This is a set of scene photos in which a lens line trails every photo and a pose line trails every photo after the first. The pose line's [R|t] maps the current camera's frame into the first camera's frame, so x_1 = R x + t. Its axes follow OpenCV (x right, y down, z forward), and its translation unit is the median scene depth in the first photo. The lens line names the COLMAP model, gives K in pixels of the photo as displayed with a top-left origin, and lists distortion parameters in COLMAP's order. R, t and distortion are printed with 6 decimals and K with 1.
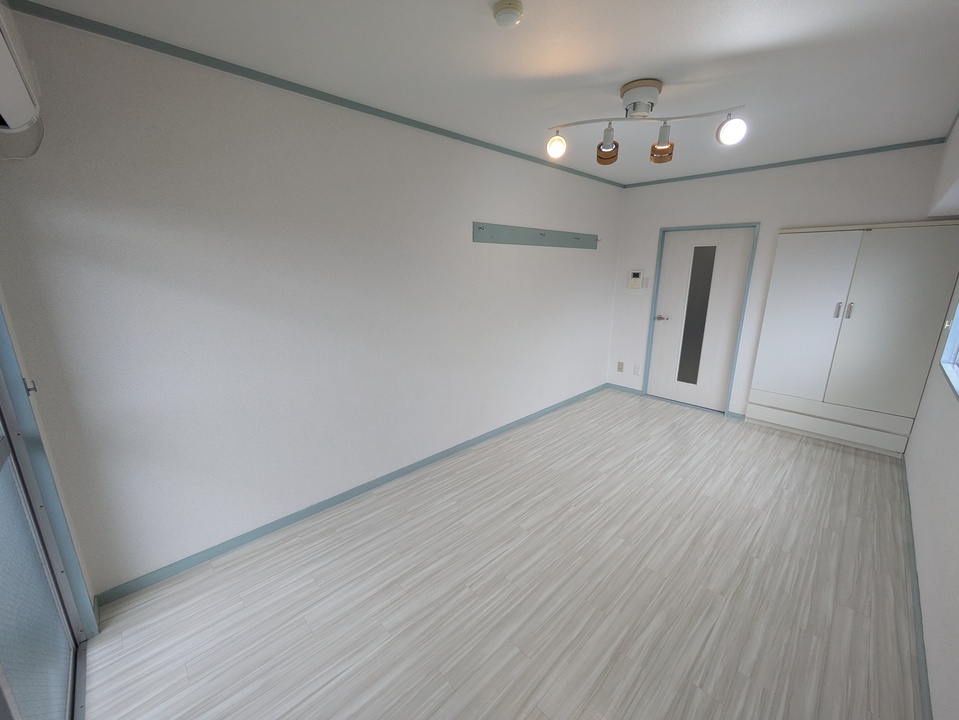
lens RADIAL K [[380.8, 0, 478.0], [0, 380.8, 359.3], [0, 0, 1]] dist [-0.000179, 0.002030]
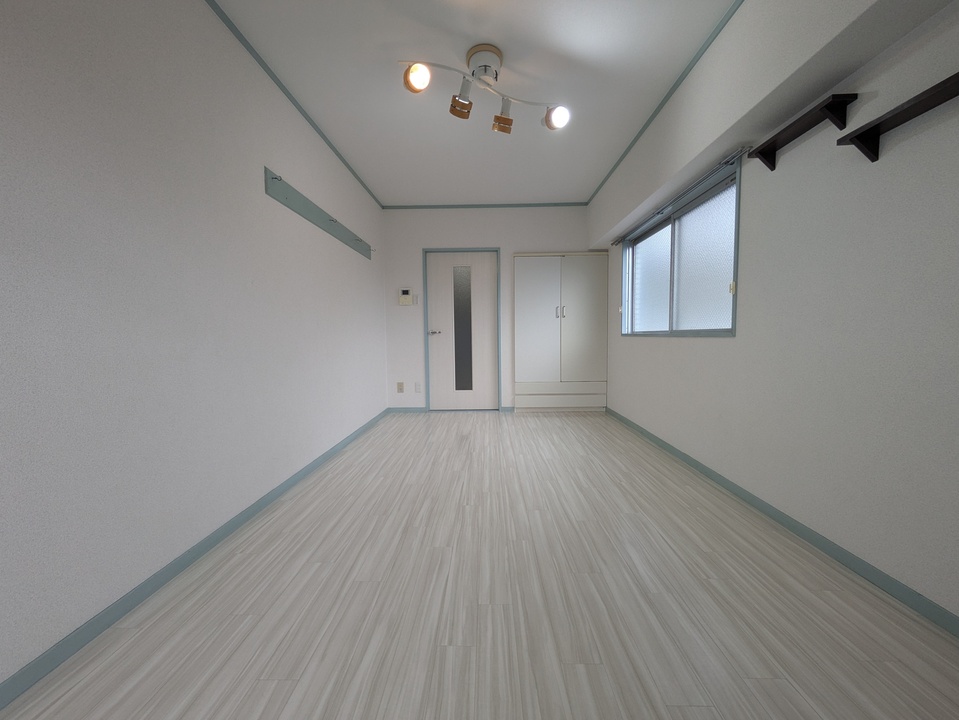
lens RADIAL K [[380.8, 0, 478.6], [0, 380.8, 360.8], [0, 0, 1]] dist [-0.000179, 0.002030]
pose [[0.711781, -0.056973, 0.700087, -0.192347], [0.181313, 0.977829, -0.104766, 0.113689], [-0.678597, 0.201505, 0.706330, 0.223953]]
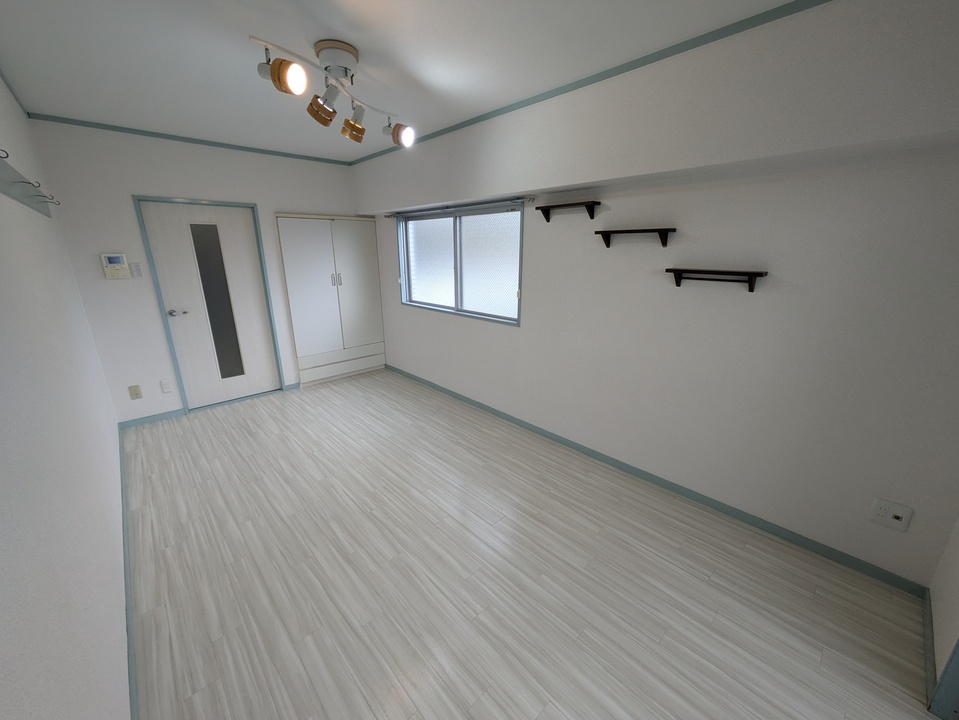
lens RADIAL K [[380.8, 0, 479.2], [0, 380.8, 360.8], [0, 0, 1]] dist [-0.000179, 0.002030]
pose [[0.015593, -0.288684, 0.957298, -0.346751], [0.240858, 0.930306, 0.276621, -0.095733], [-0.970435, 0.226259, 0.084038, 0.391170]]
